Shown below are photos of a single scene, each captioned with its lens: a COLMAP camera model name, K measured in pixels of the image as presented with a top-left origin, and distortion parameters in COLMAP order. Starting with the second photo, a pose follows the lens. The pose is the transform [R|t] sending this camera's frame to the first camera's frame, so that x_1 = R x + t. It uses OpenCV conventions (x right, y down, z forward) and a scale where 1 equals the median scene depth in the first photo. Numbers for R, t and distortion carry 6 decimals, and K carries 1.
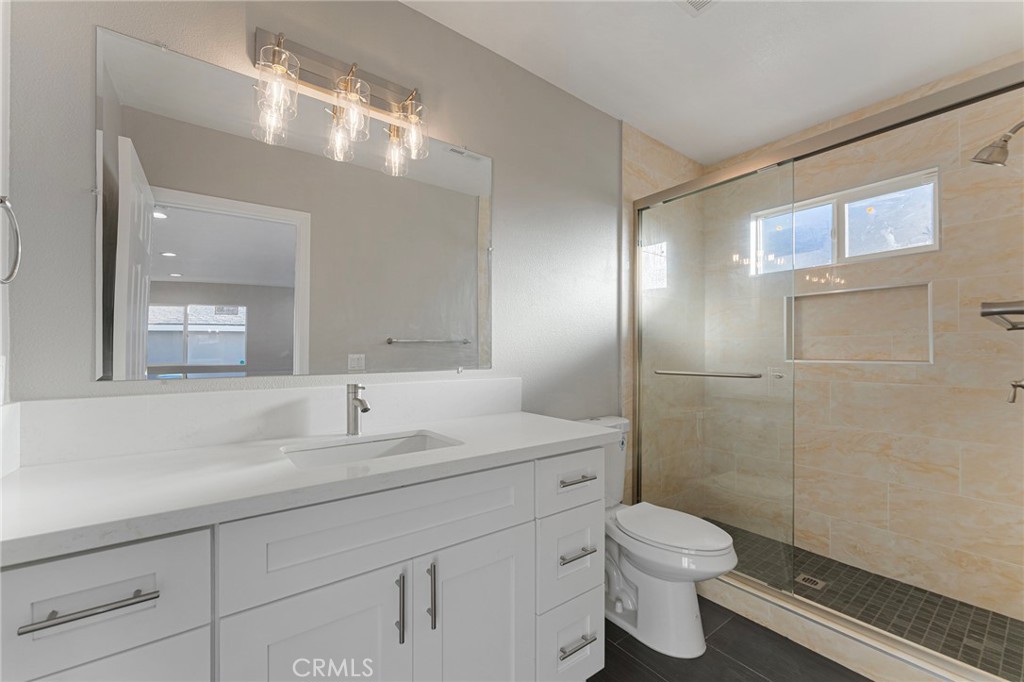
lens RADIAL K [[407.2, 0, 512.0], [0, 407.2, 341.0], [0, 0, 1]] dist [0.000544, 0.000306]
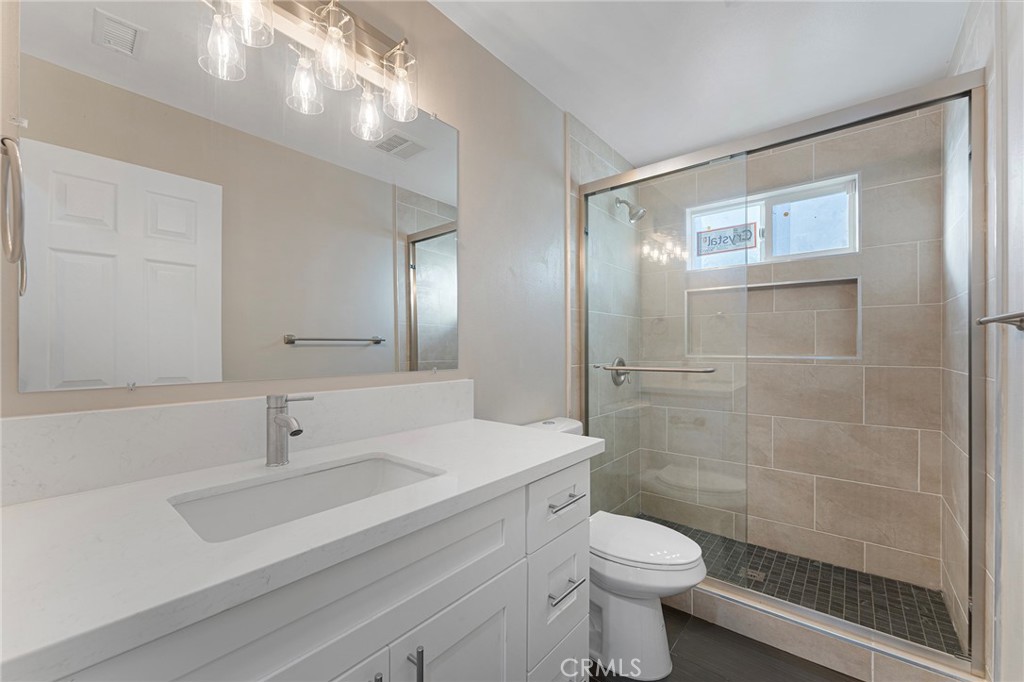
lens RADIAL K [[418.5, 0, 508.2], [0, 418.5, 356.8], [0, 0, 1]] dist [-0.000998, -0.000125]
pose [[0.971024, -0.003640, 0.238953, -0.123795], [-0.006674, 0.999081, 0.042342, 0.006995], [-0.238887, -0.042710, 0.970108, 0.163189]]
